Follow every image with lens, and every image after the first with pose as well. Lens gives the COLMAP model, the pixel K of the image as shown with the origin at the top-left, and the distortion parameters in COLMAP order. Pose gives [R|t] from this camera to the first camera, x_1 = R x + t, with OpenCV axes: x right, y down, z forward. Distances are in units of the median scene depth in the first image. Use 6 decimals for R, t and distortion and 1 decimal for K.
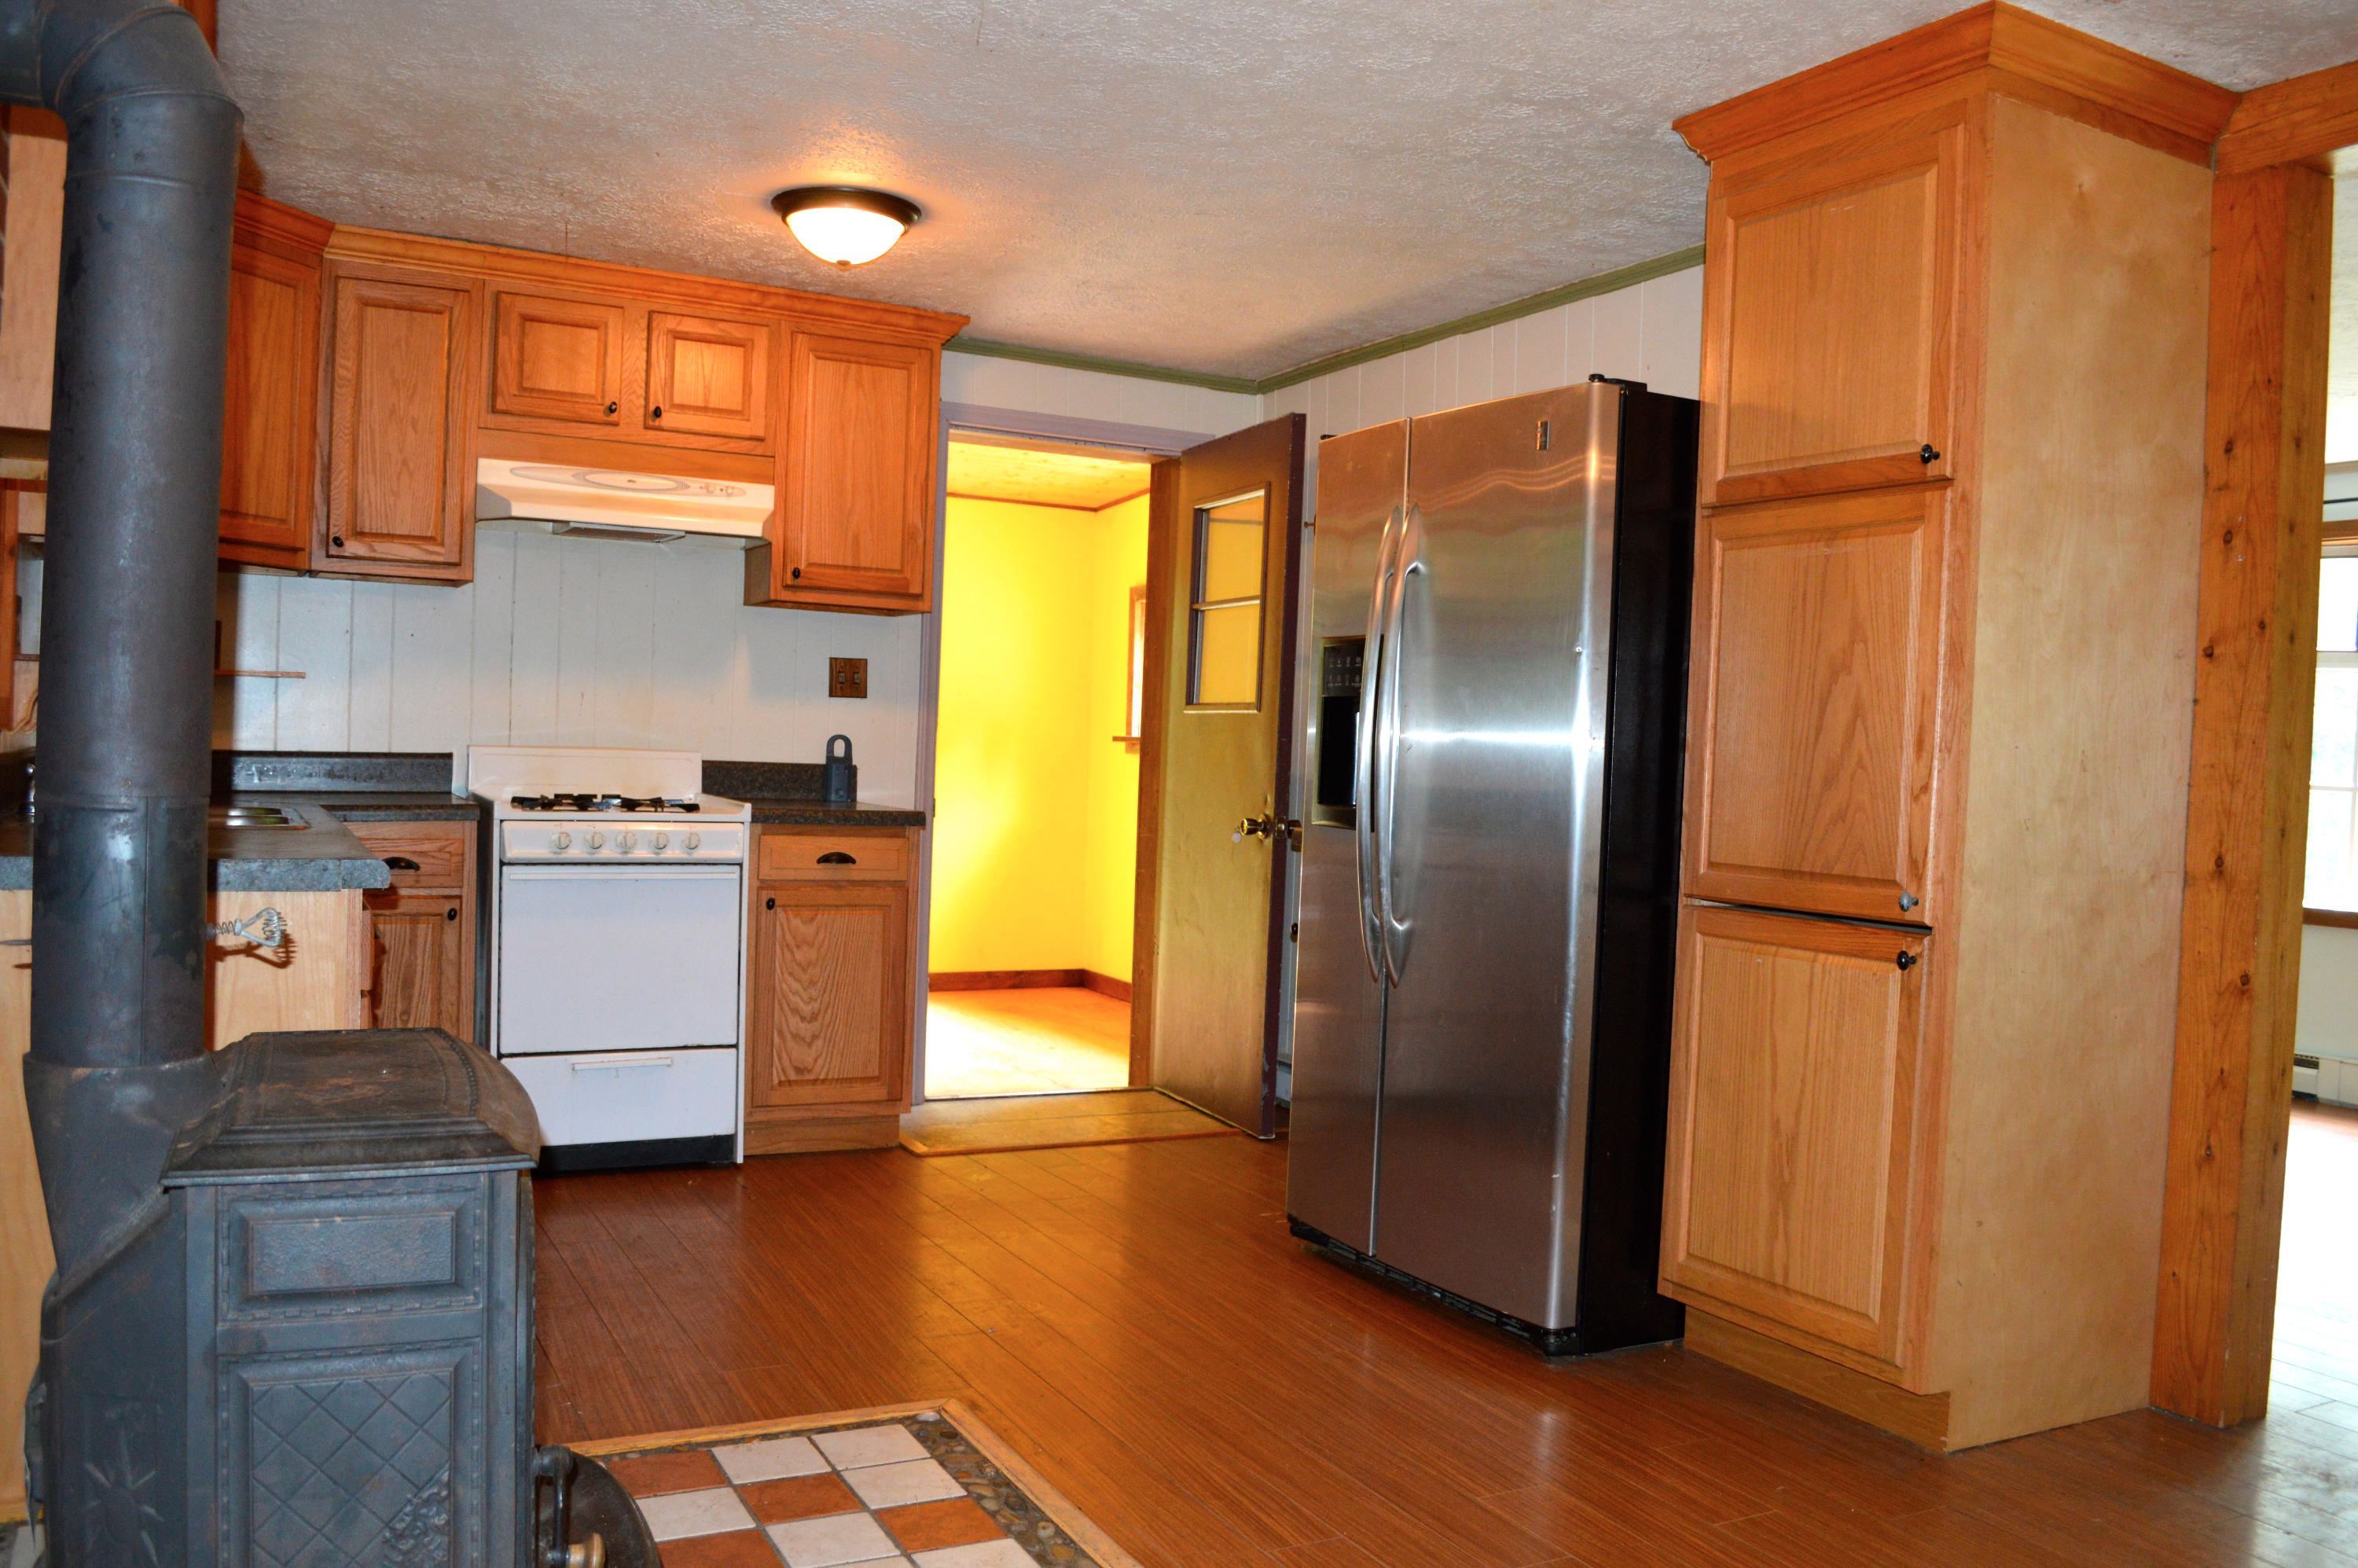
lens RADIAL K [[1885.1, 0, 1179.0], [0, 1885.1, 784.0], [0, 0, 1]] dist [-0.085937, 0.013388]
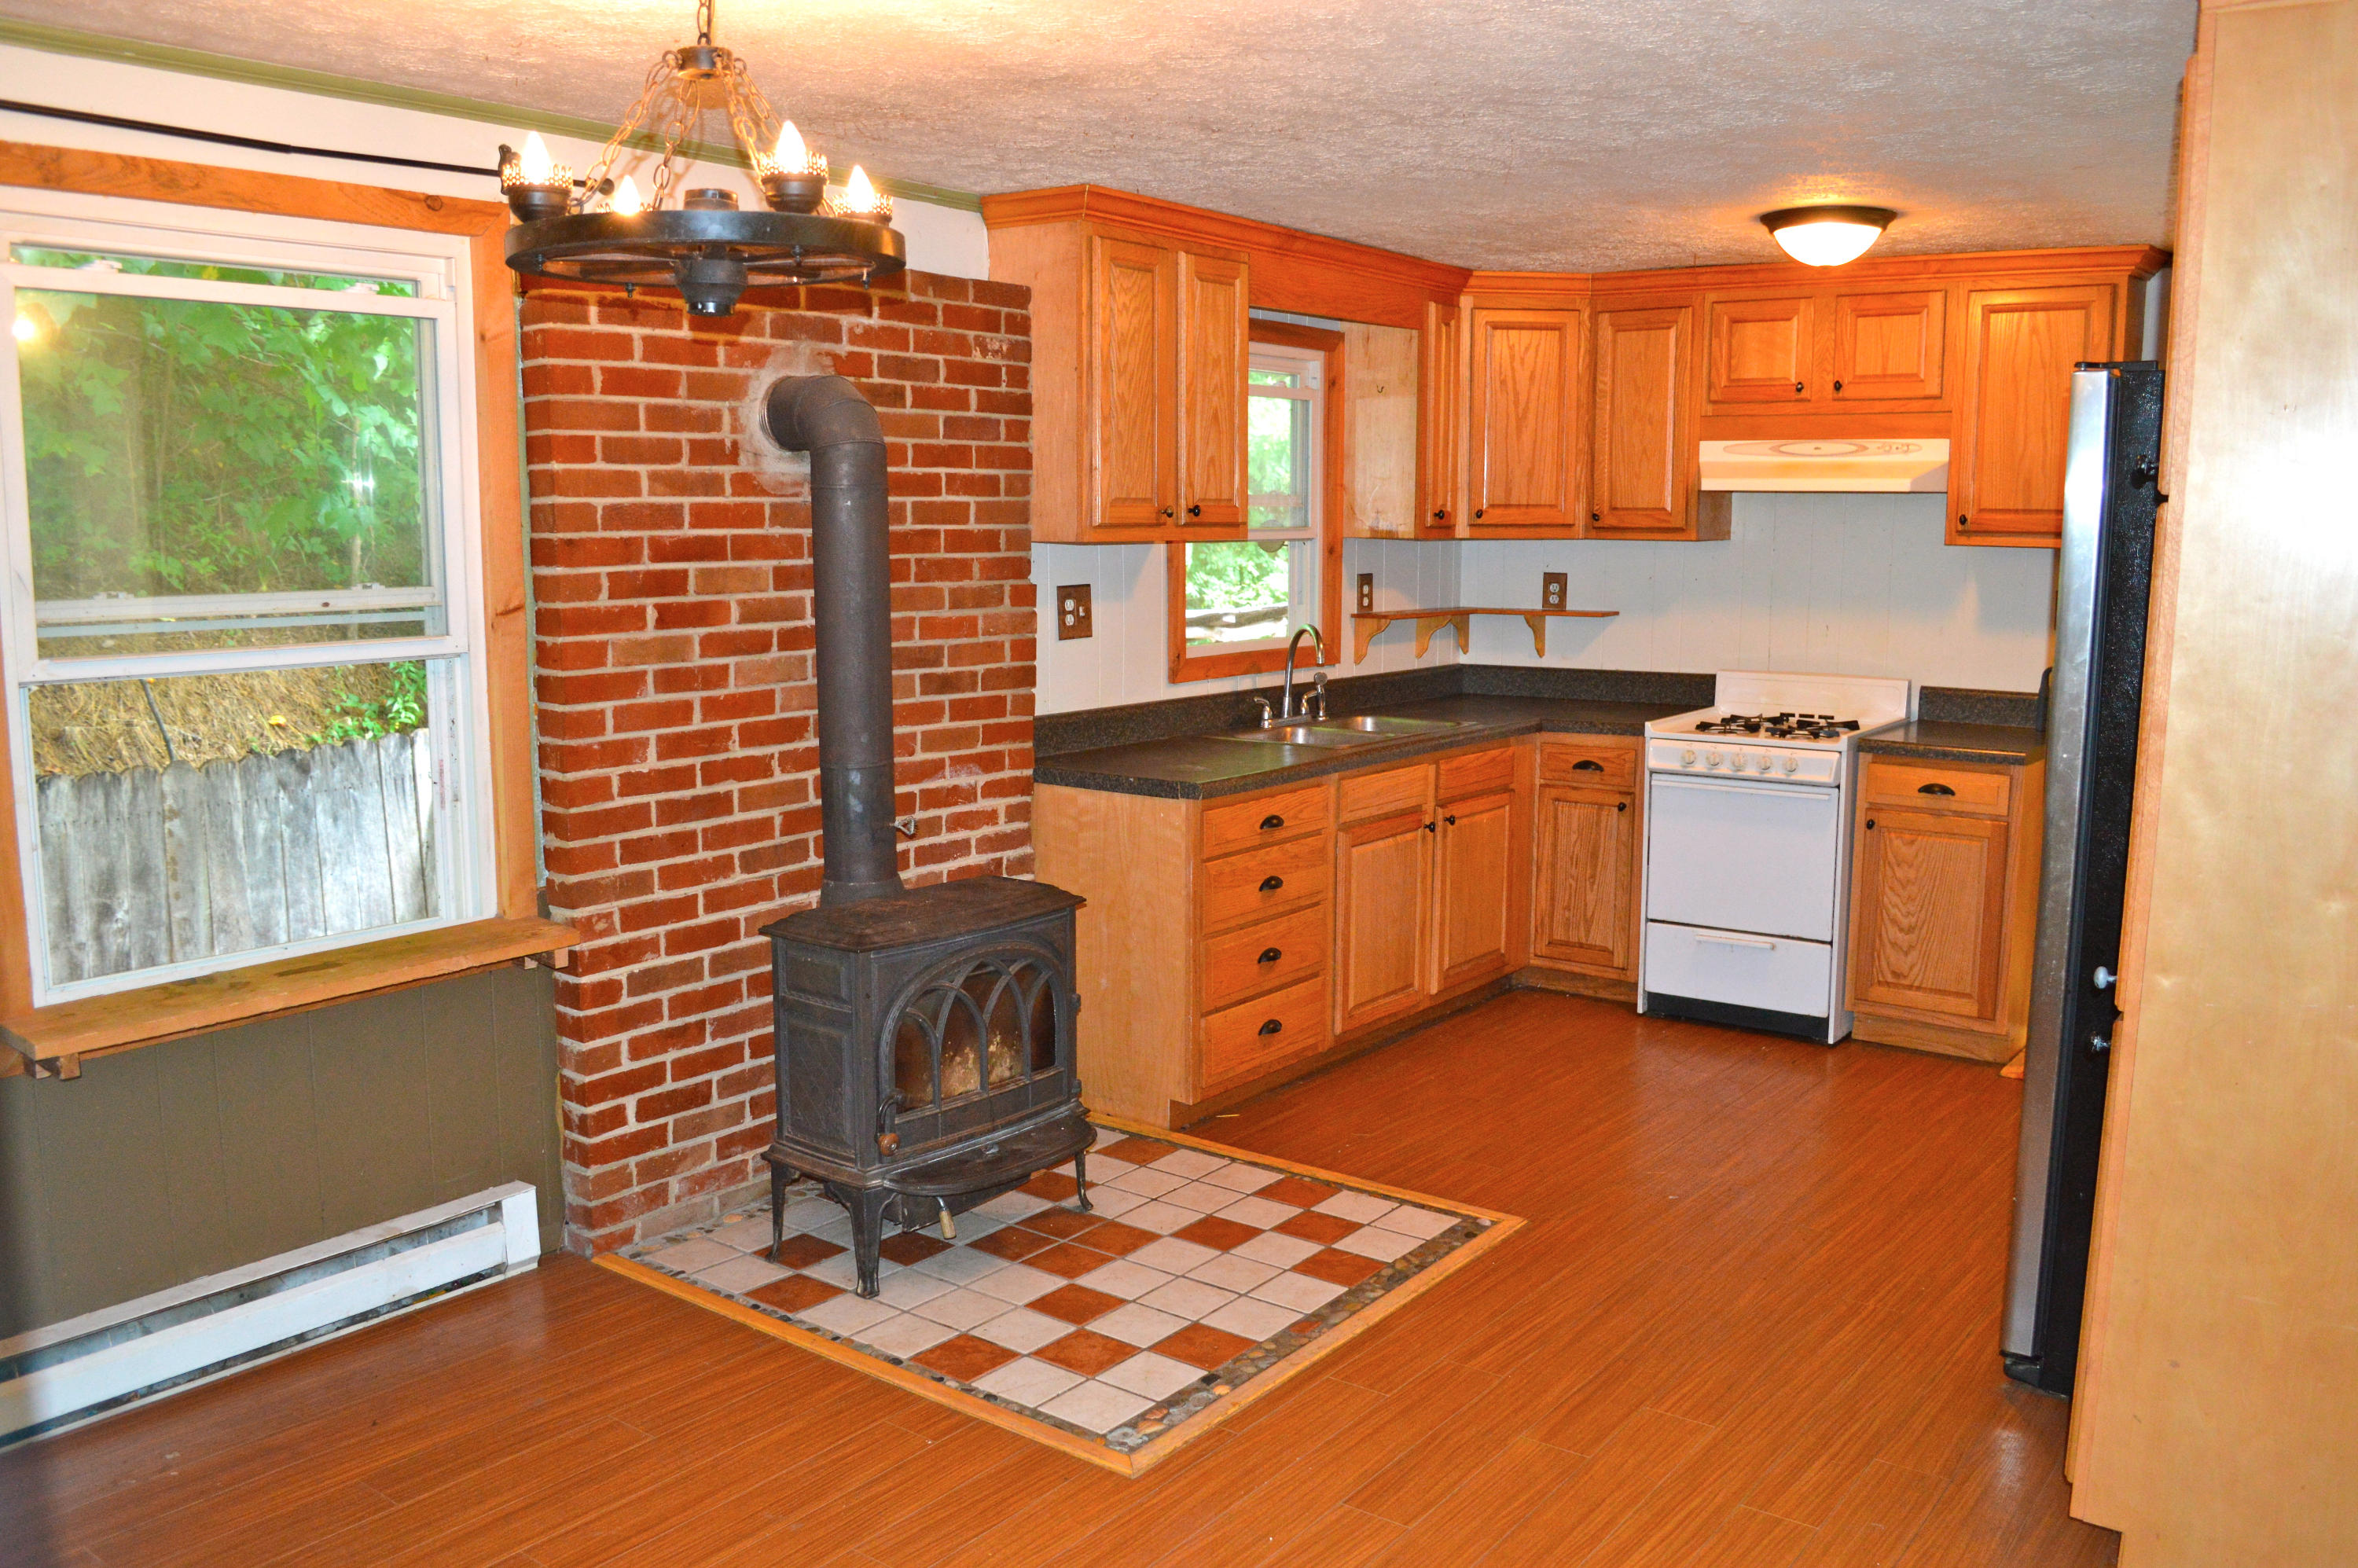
lens RADIAL K [[1885.1, 0, 1179.0], [0, 1885.1, 784.0], [0, 0, 1]] dist [-0.085937, 0.013388]
pose [[0.435023, 0.092998, -0.895604, 0.605082], [-0.003265, 0.994808, 0.101714, -0.073370], [0.900413, -0.041324, 0.433068, 0.138896]]
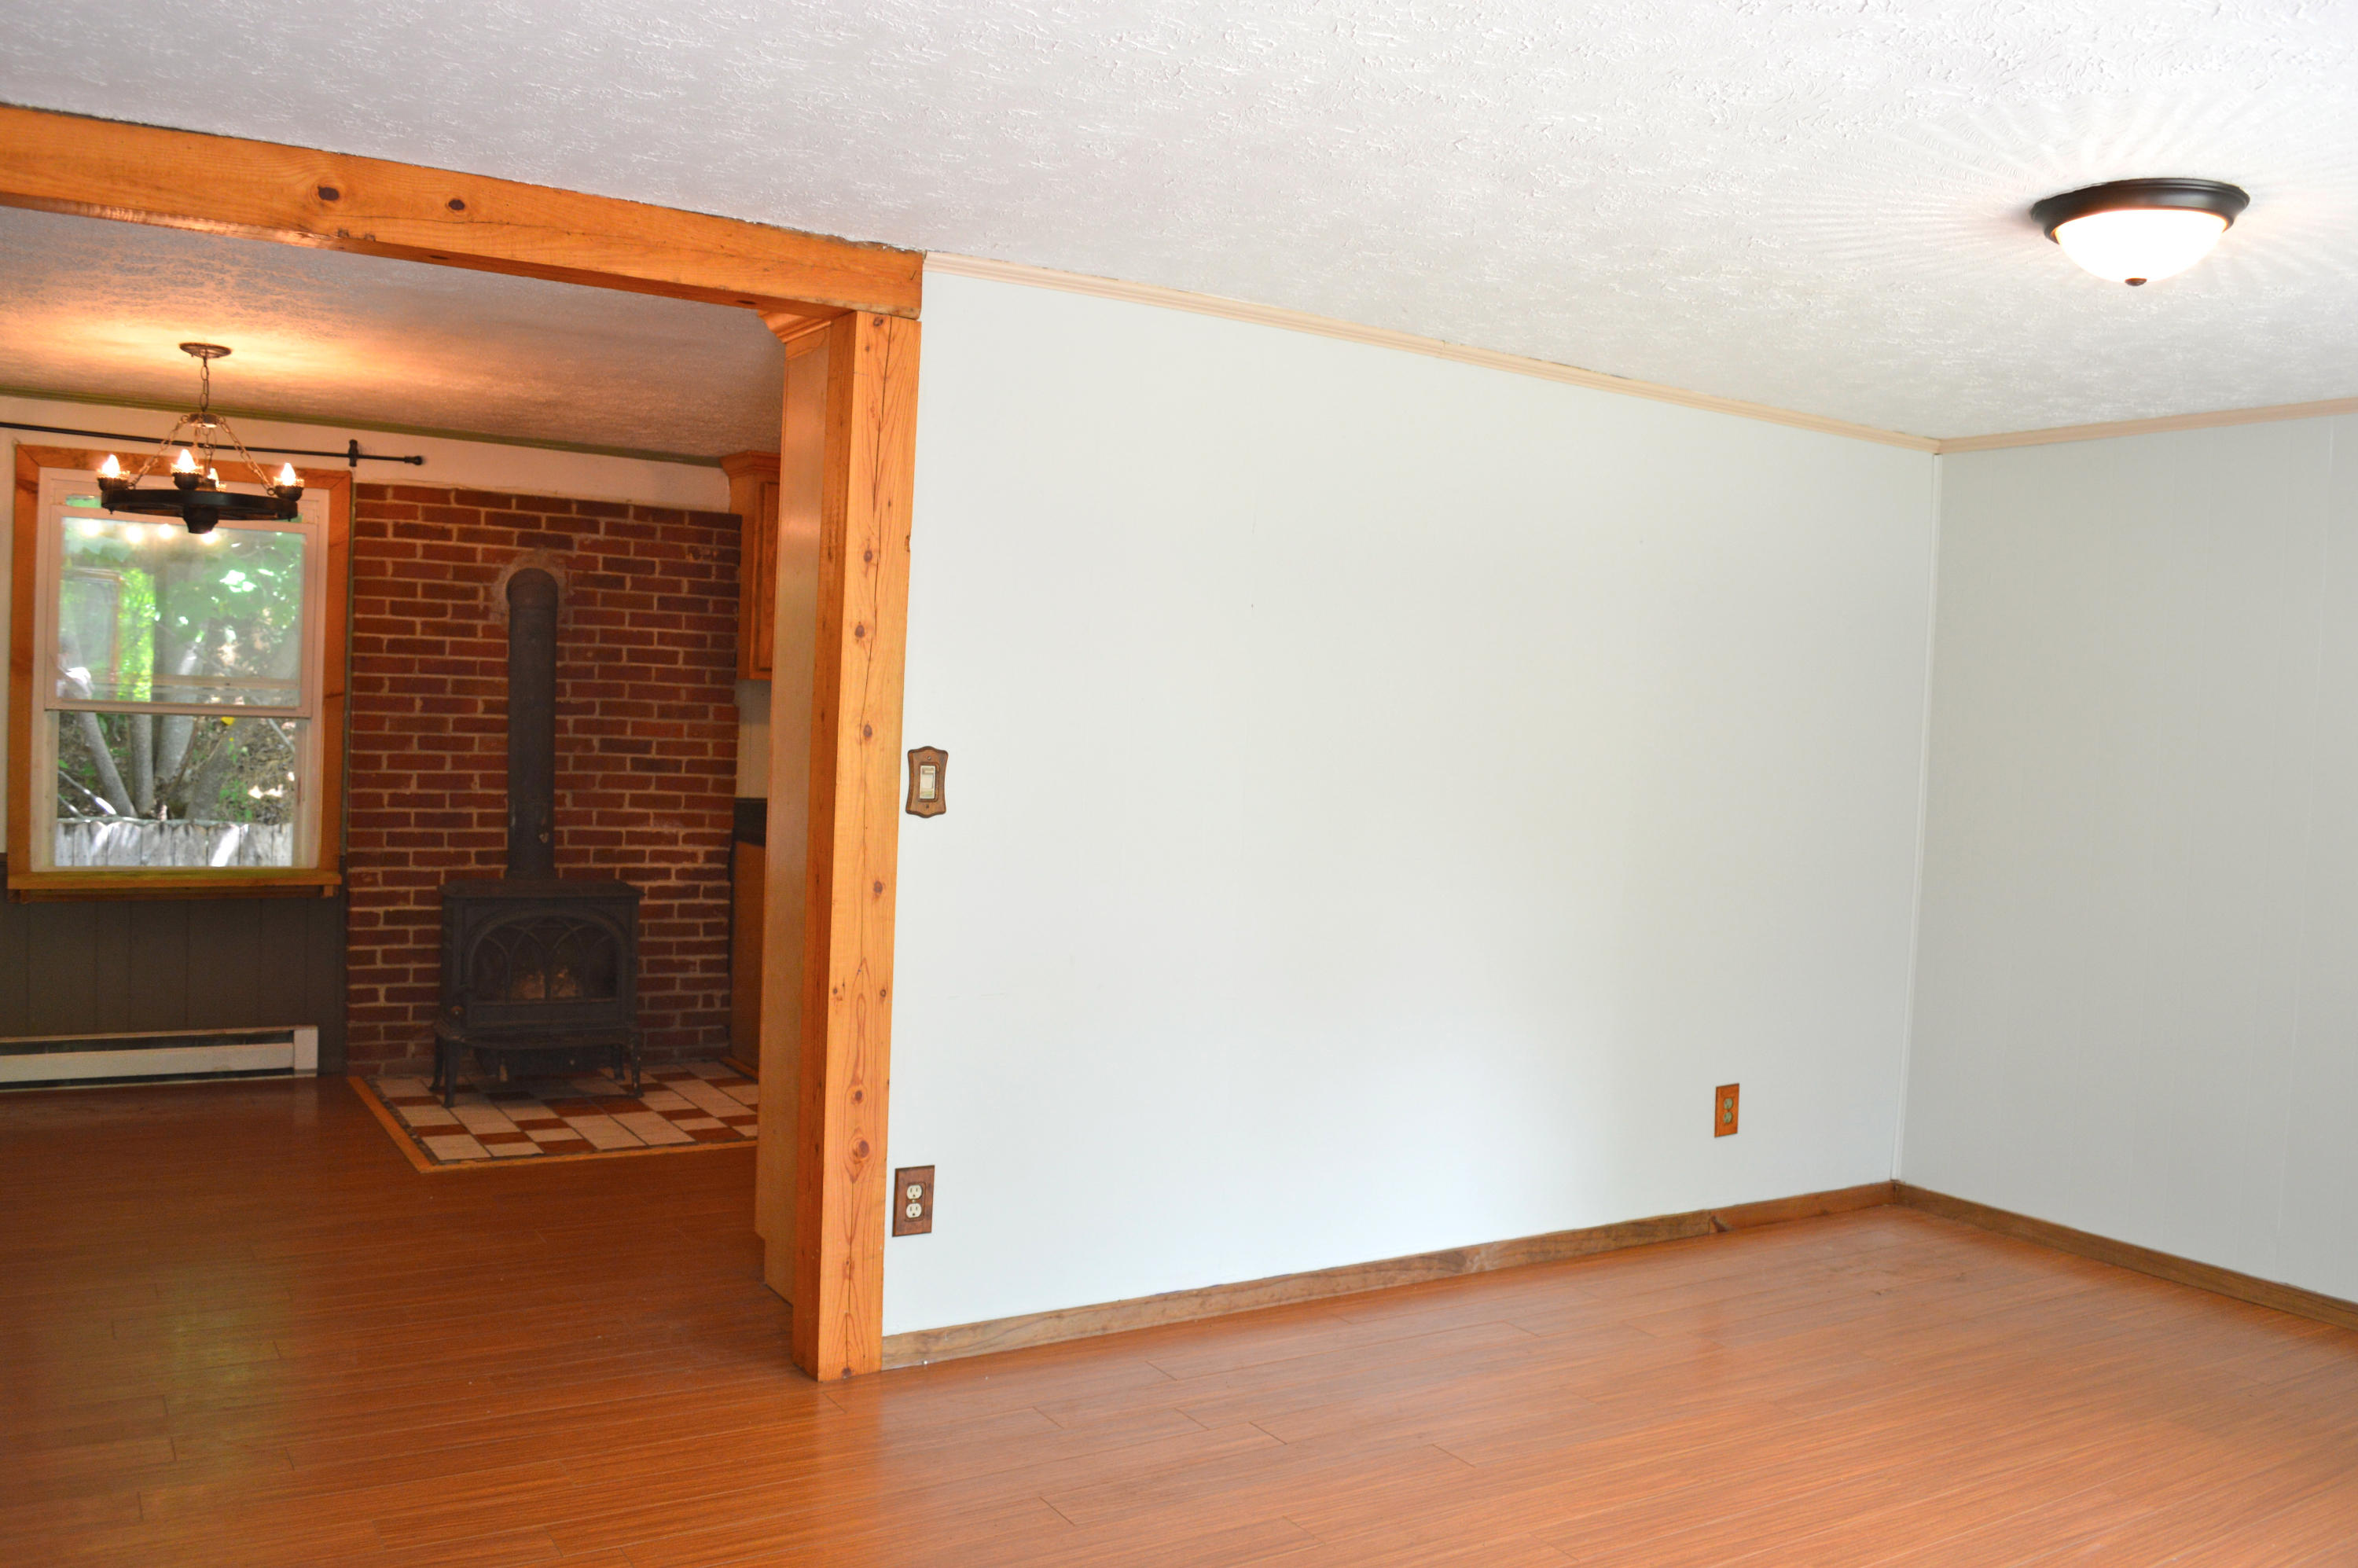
lens RADIAL K [[1885.1, 0, 1179.0], [0, 1885.1, 784.0], [0, 0, 1]] dist [-0.085937, 0.013388]
pose [[0.080321, 0.002179, -0.996767, 1.200652], [-0.055985, 0.998429, -0.002329, -0.031829], [0.995196, 0.055991, 0.080316, 0.741440]]
